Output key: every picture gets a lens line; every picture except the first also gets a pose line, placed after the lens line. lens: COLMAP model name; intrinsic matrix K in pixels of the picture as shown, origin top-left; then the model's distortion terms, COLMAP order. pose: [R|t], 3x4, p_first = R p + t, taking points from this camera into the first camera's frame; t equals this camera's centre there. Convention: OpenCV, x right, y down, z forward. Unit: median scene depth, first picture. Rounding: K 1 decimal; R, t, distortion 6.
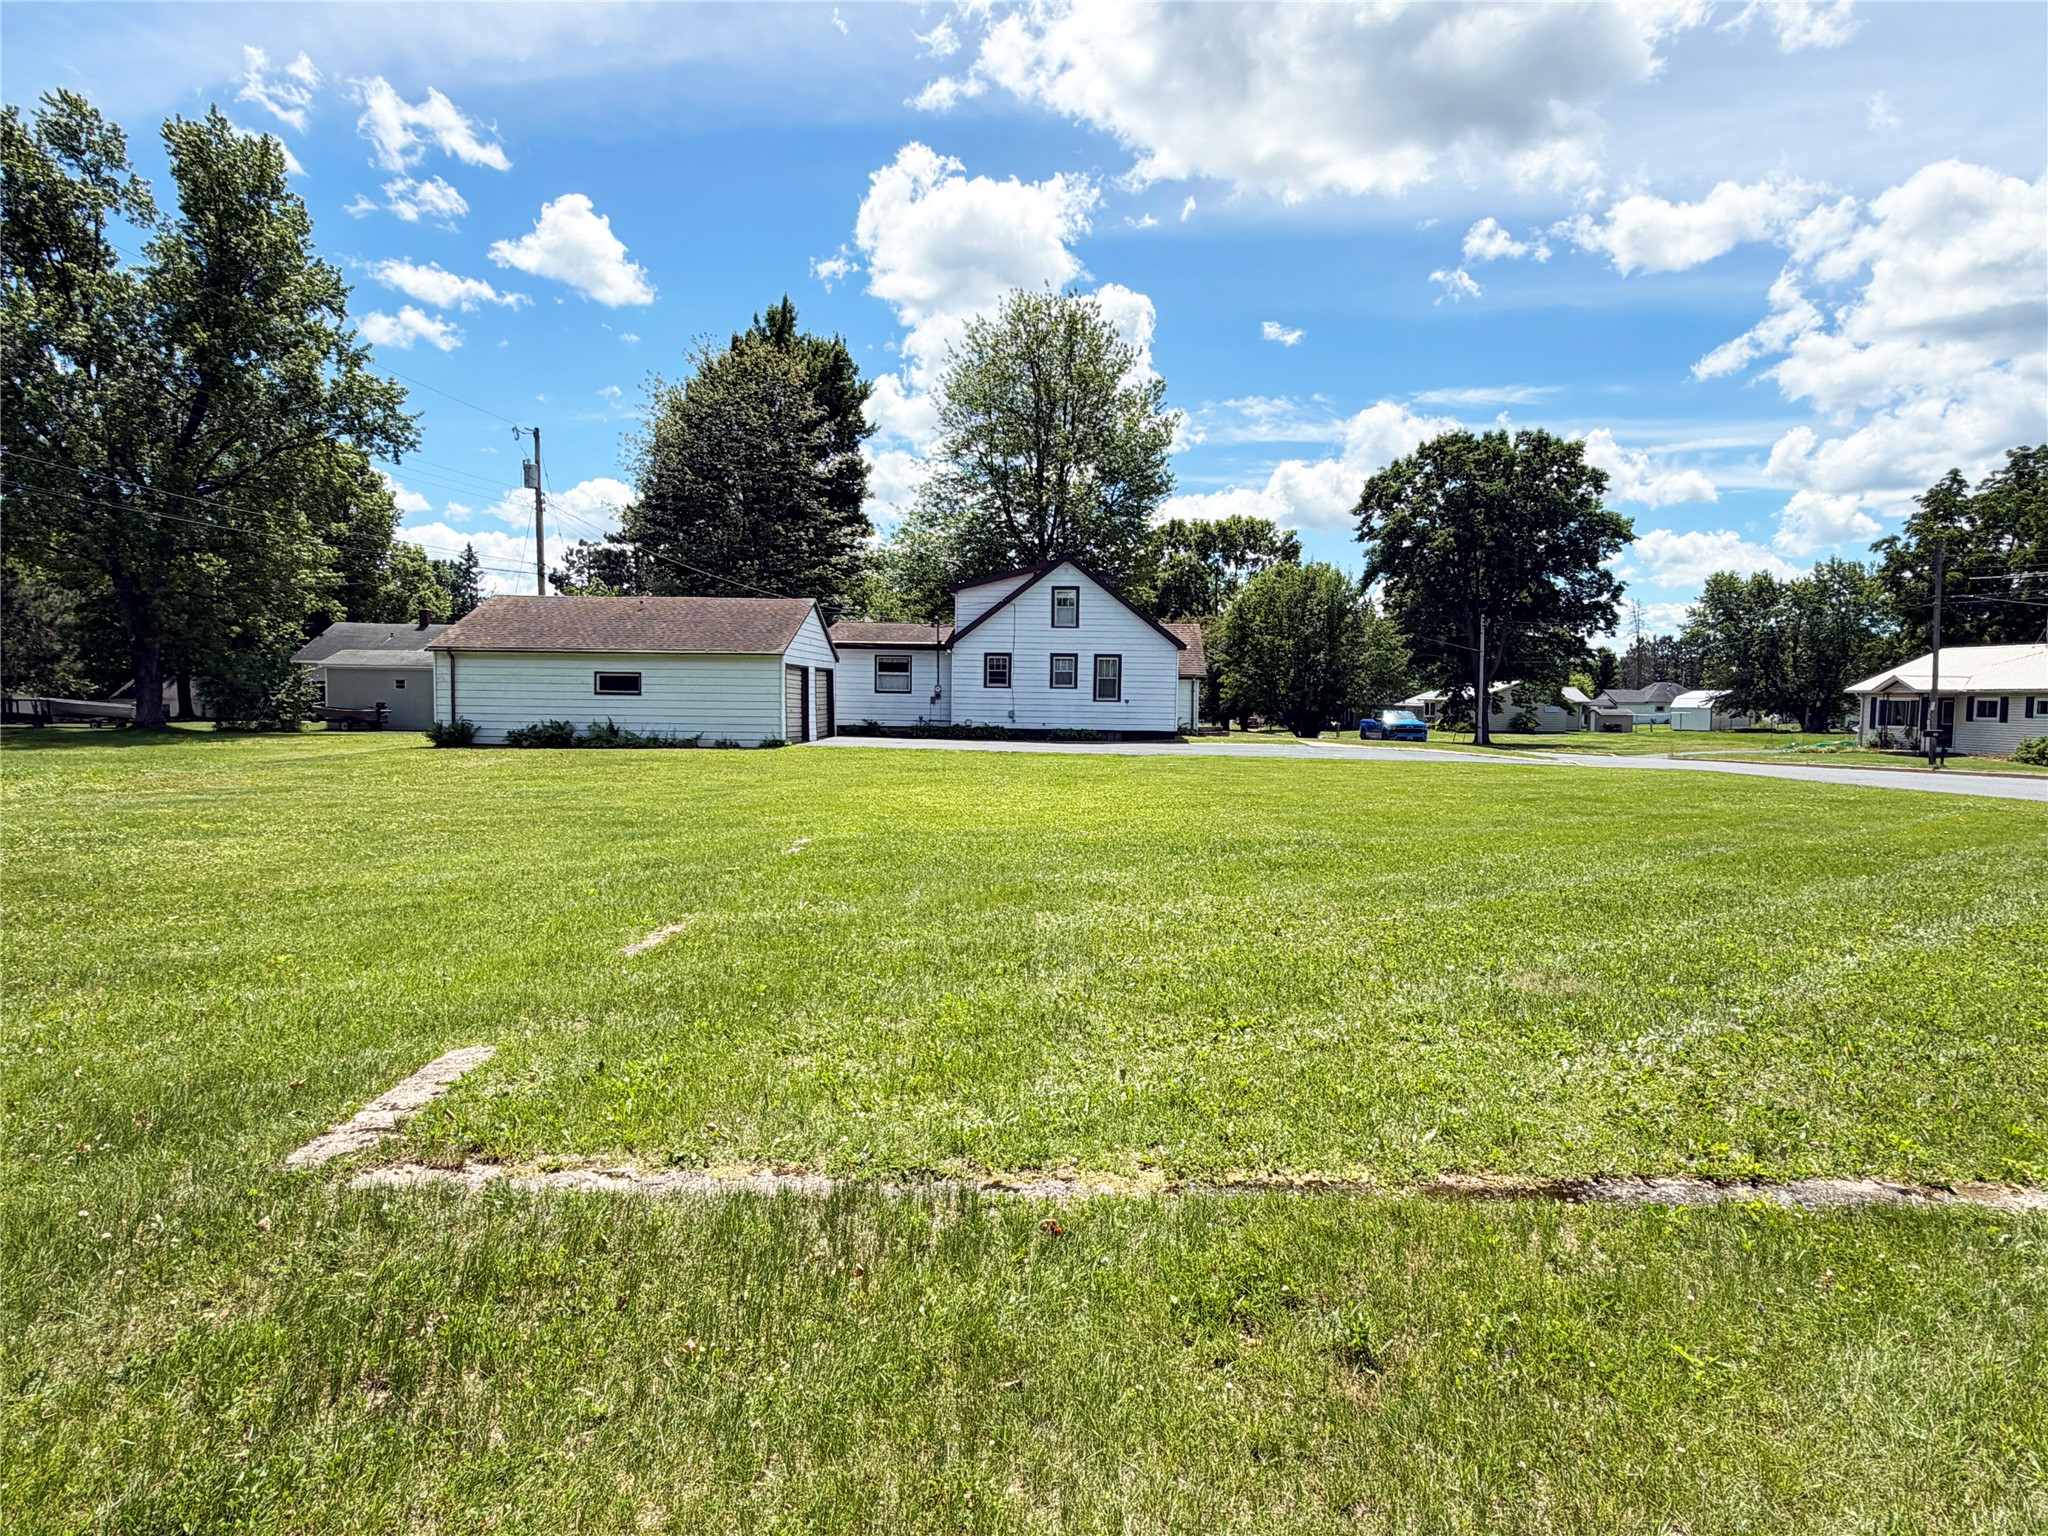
lens RADIAL K [[1194.7, 0, 1024.6], [0, 1194.7, 766.9], [0, 0, 1]] dist [-0.004068, -0.000929]
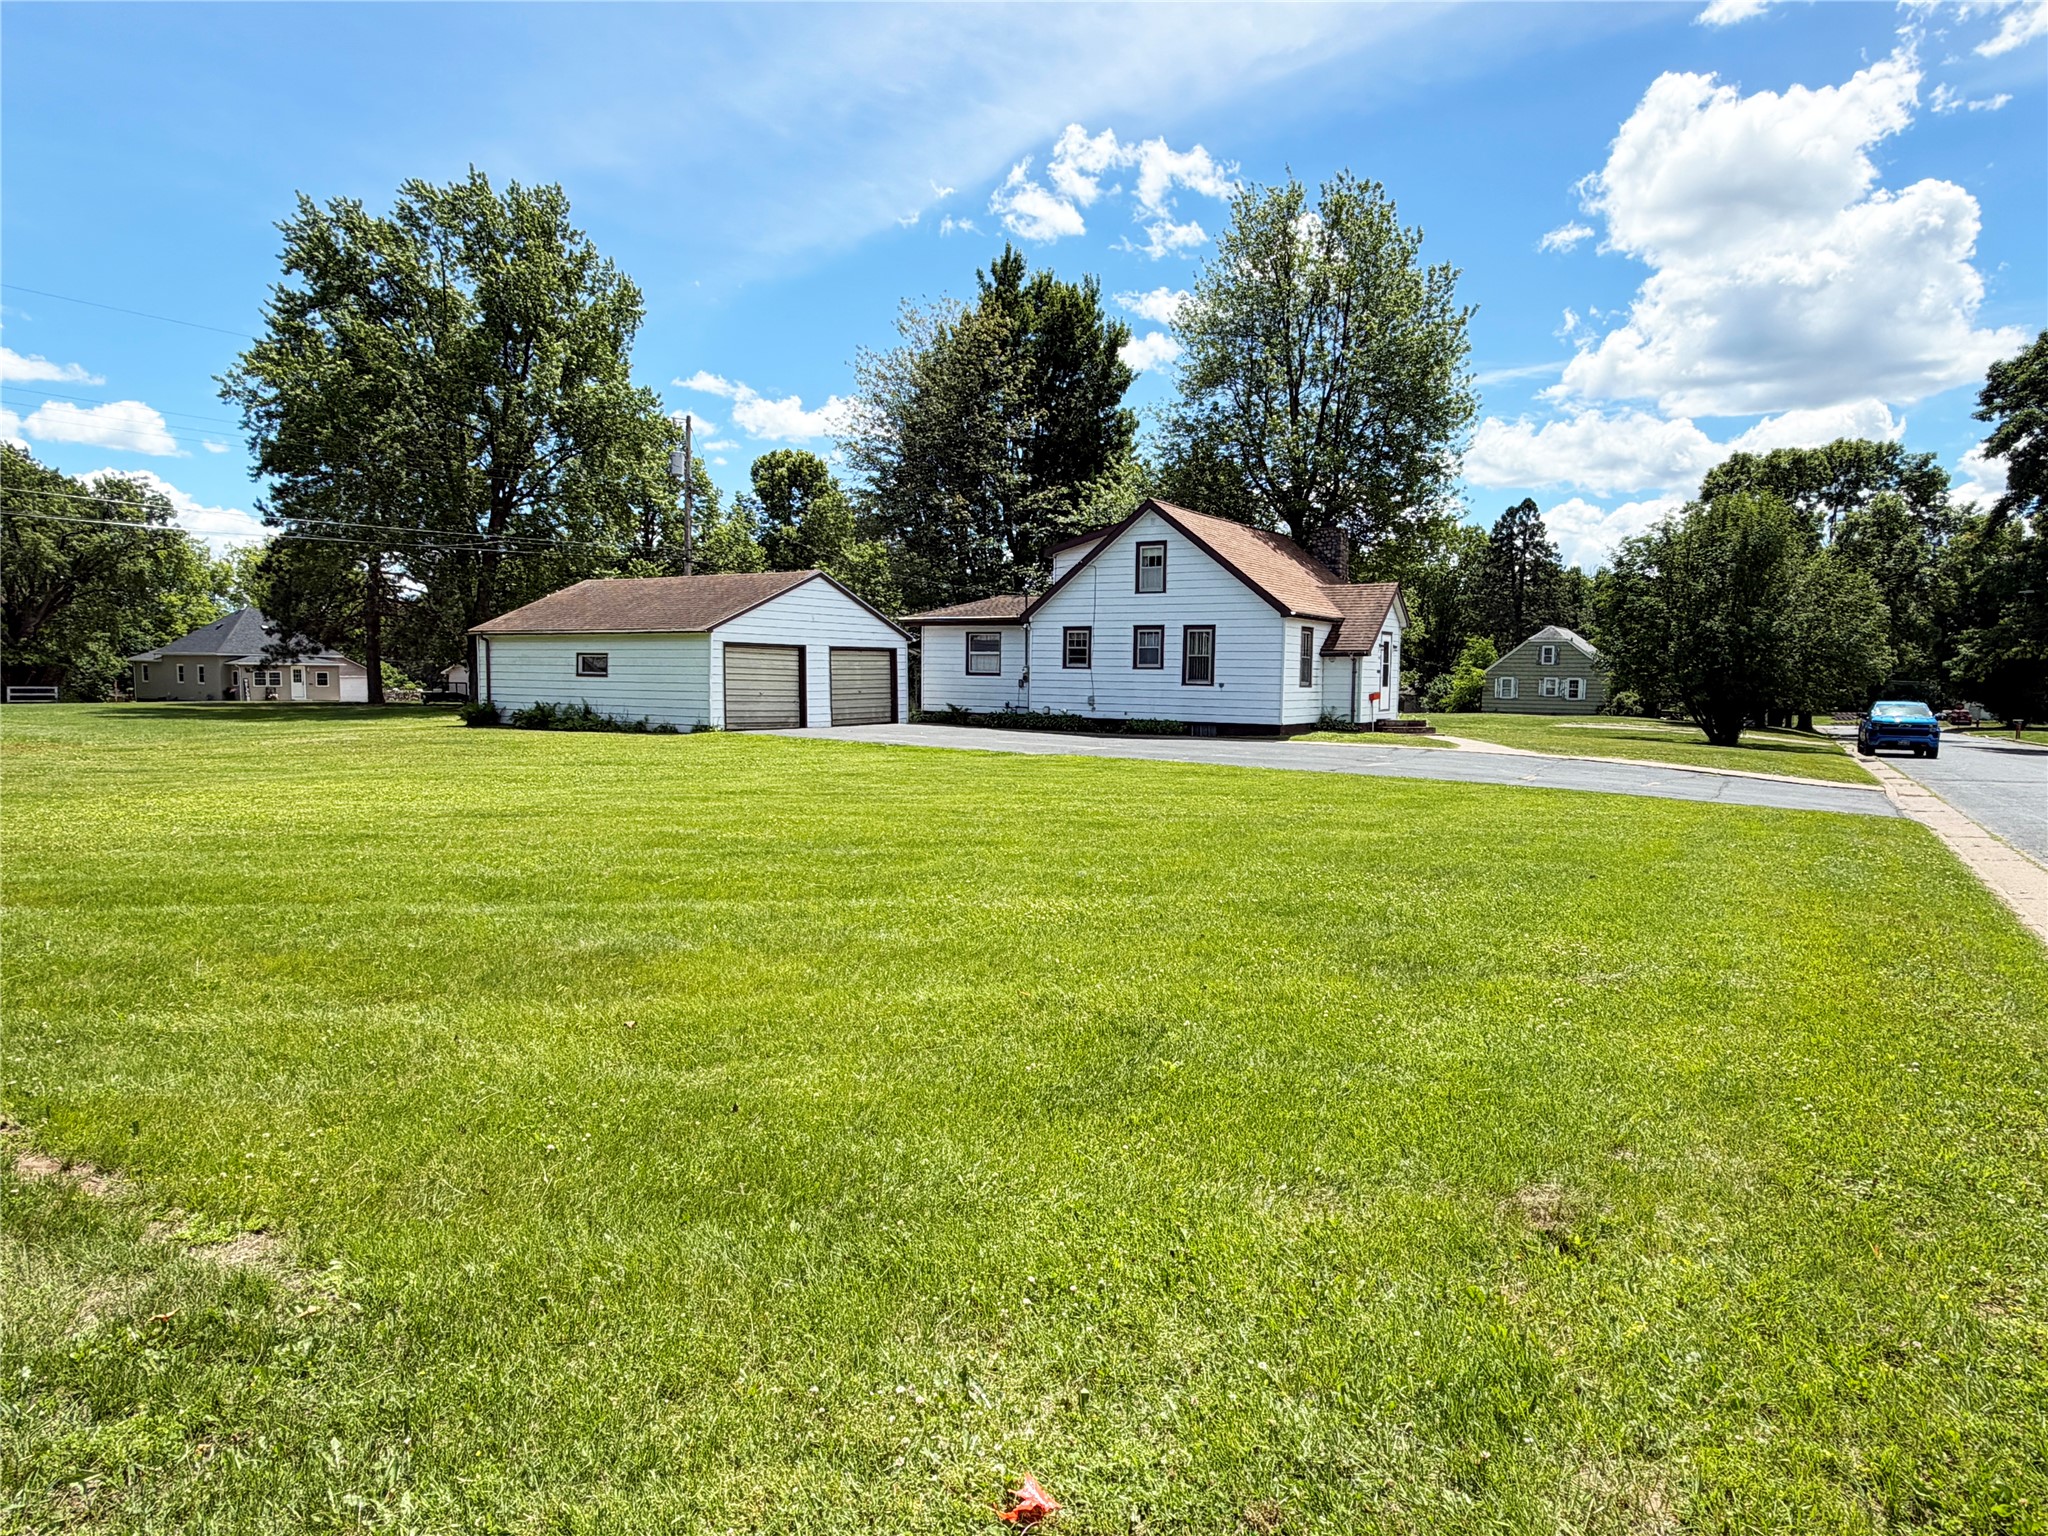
lens RADIAL K [[1194.7, 0, 1017.2], [0, 1194.7, 766.3], [0, 0, 1]] dist [-0.004068, -0.000929]
pose [[0.861333, 0.038115, -0.506609, 0.366153], [-0.030901, 0.999266, 0.022643, -0.015699], [0.507100, -0.003848, 0.861879, 0.262707]]
